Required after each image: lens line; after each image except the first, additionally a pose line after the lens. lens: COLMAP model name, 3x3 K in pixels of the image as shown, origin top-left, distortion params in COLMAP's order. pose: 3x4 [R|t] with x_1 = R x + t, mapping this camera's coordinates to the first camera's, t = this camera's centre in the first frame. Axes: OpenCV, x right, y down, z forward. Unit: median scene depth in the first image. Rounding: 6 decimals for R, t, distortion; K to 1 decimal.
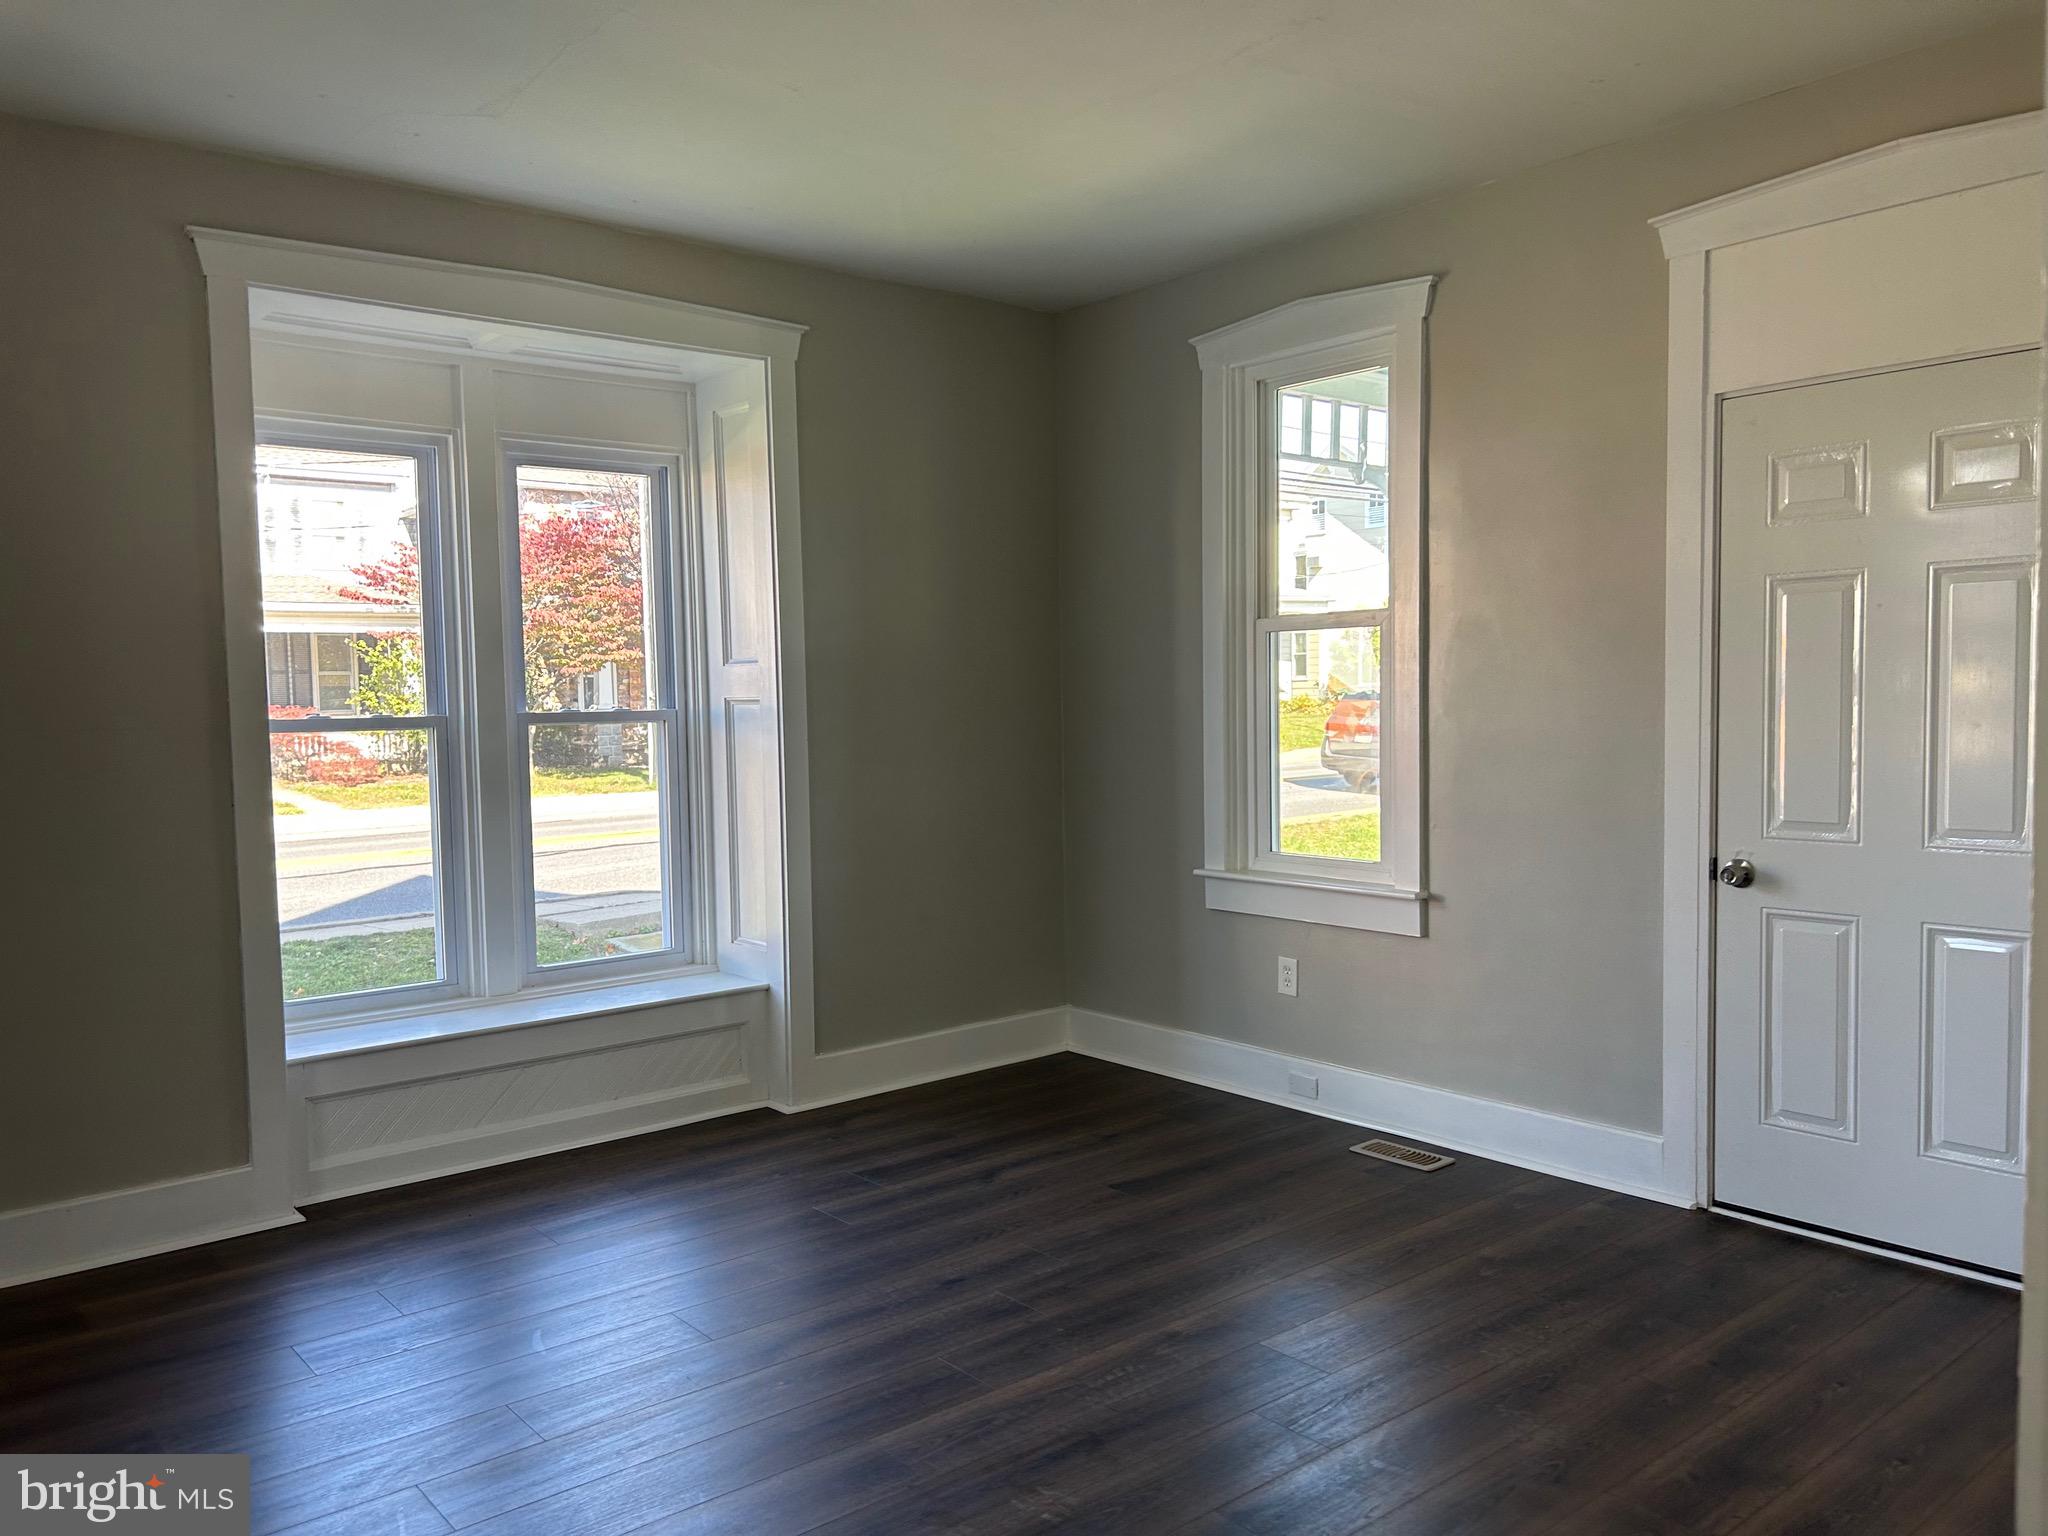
lens RADIAL K [[1537.5, 0, 1036.9], [0, 1537.5, 760.0], [0, 0, 1]] dist [0.033452, -0.012633]
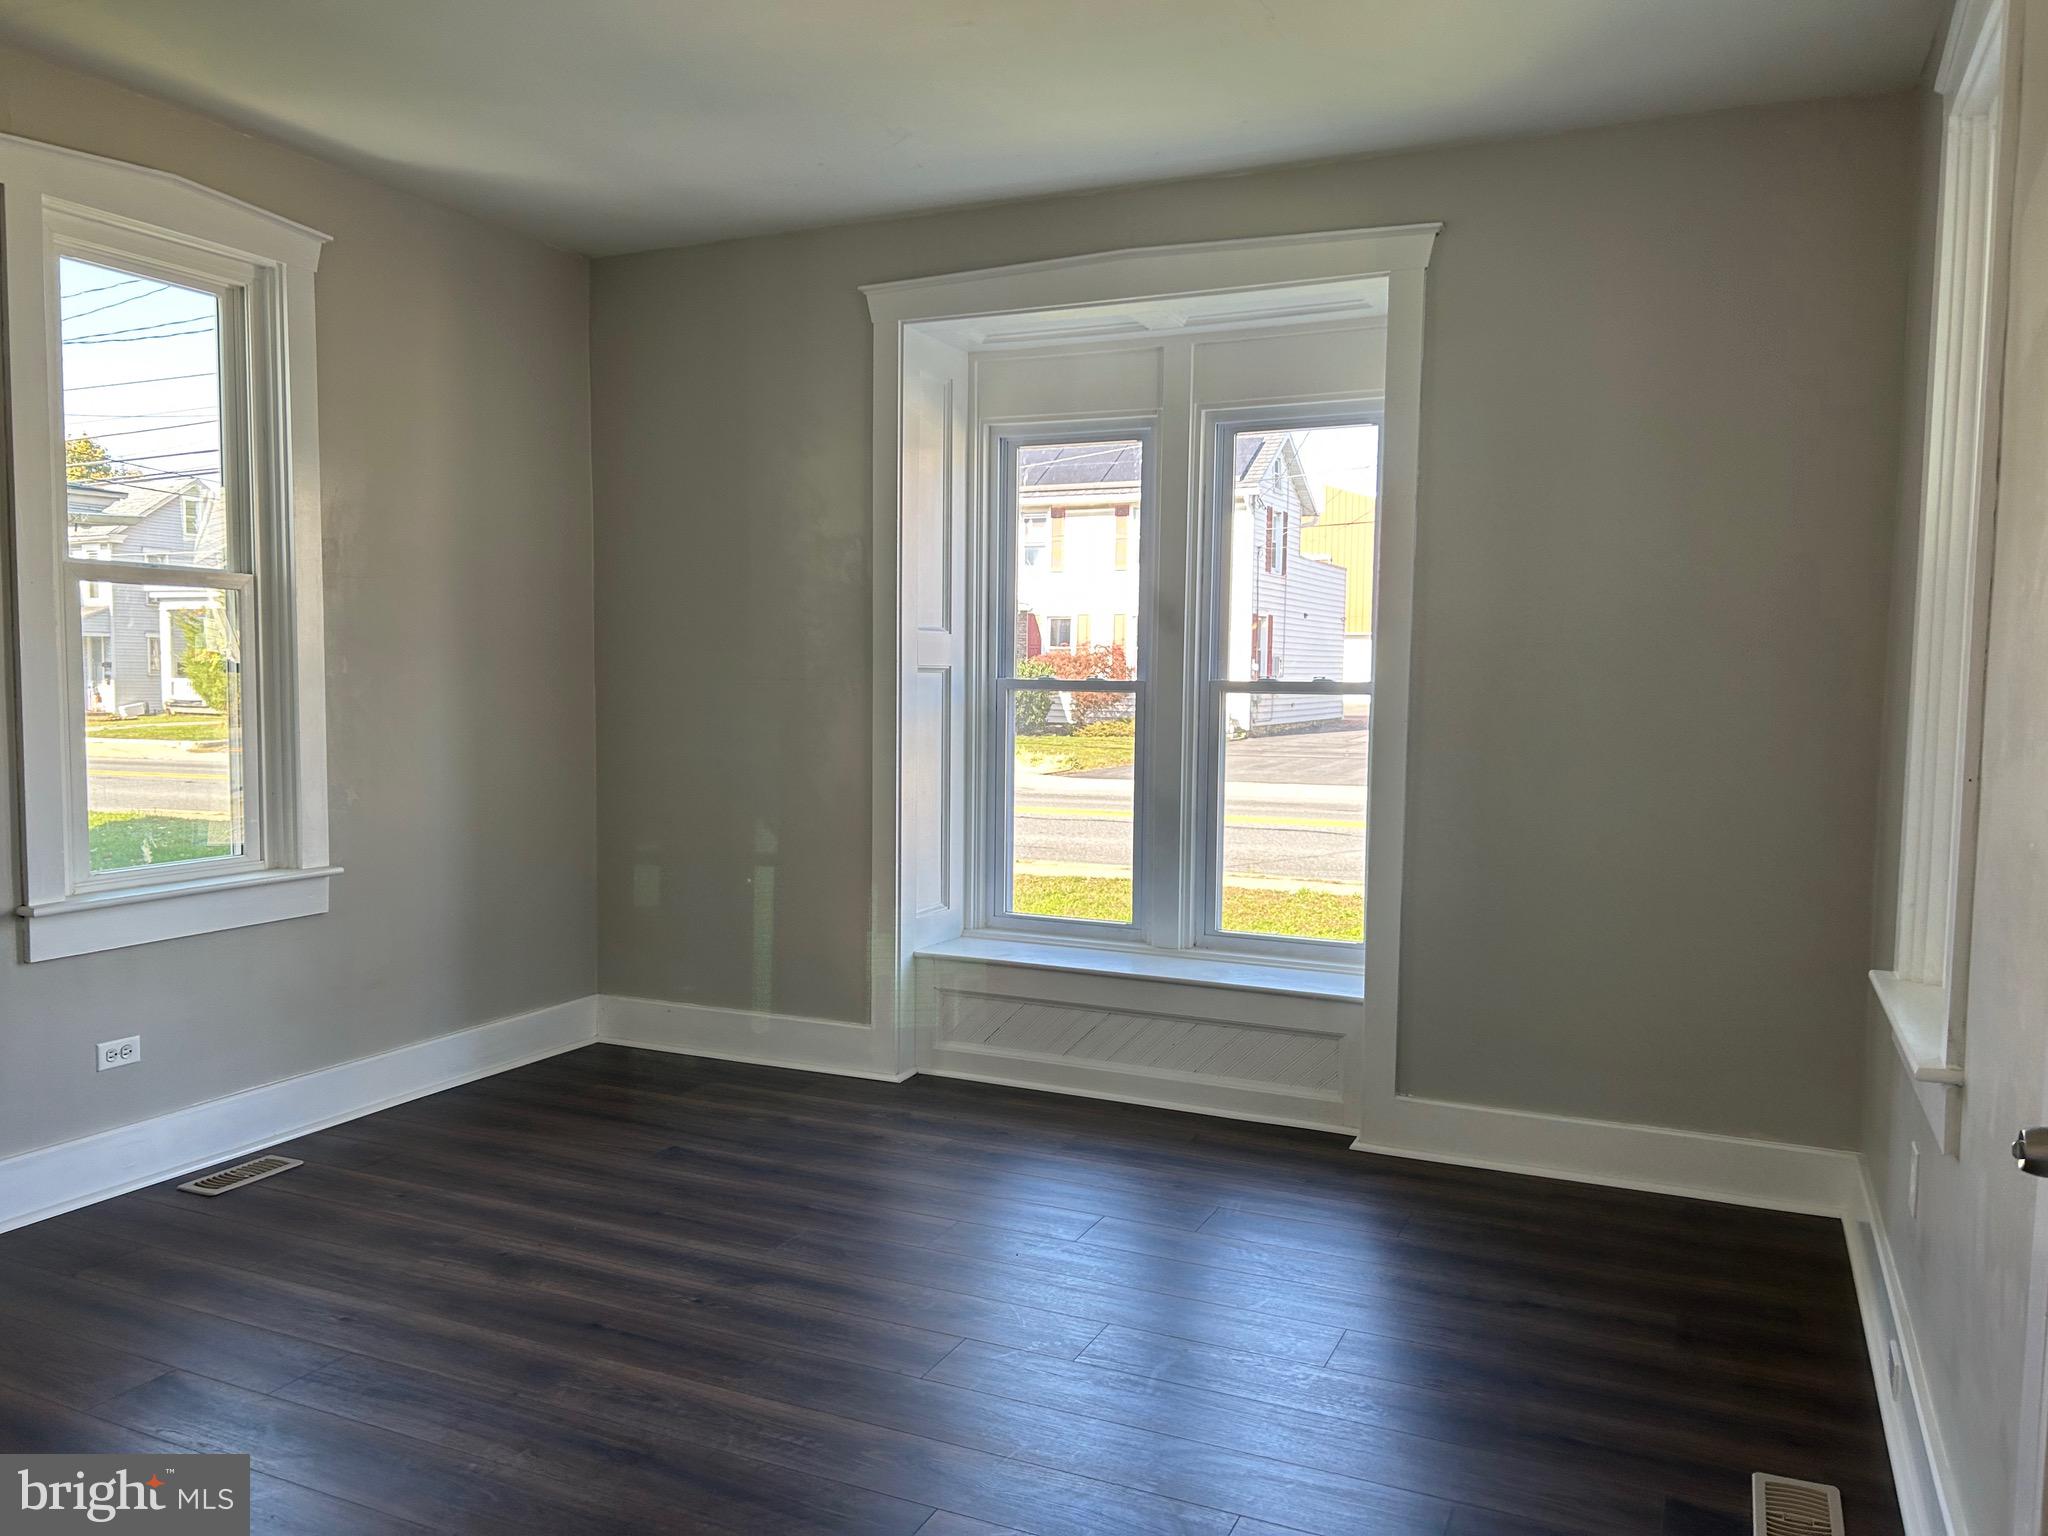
lens RADIAL K [[1519.6, 0, 1034.2], [0, 1519.6, 782.5], [0, 0, 1]] dist [0.029860, -0.047028]
pose [[0.426982, 0.098208, -0.898911, 0.546243], [-0.058043, 0.995011, 0.081137, -0.039614], [0.902395, 0.017531, 0.430552, 0.482225]]
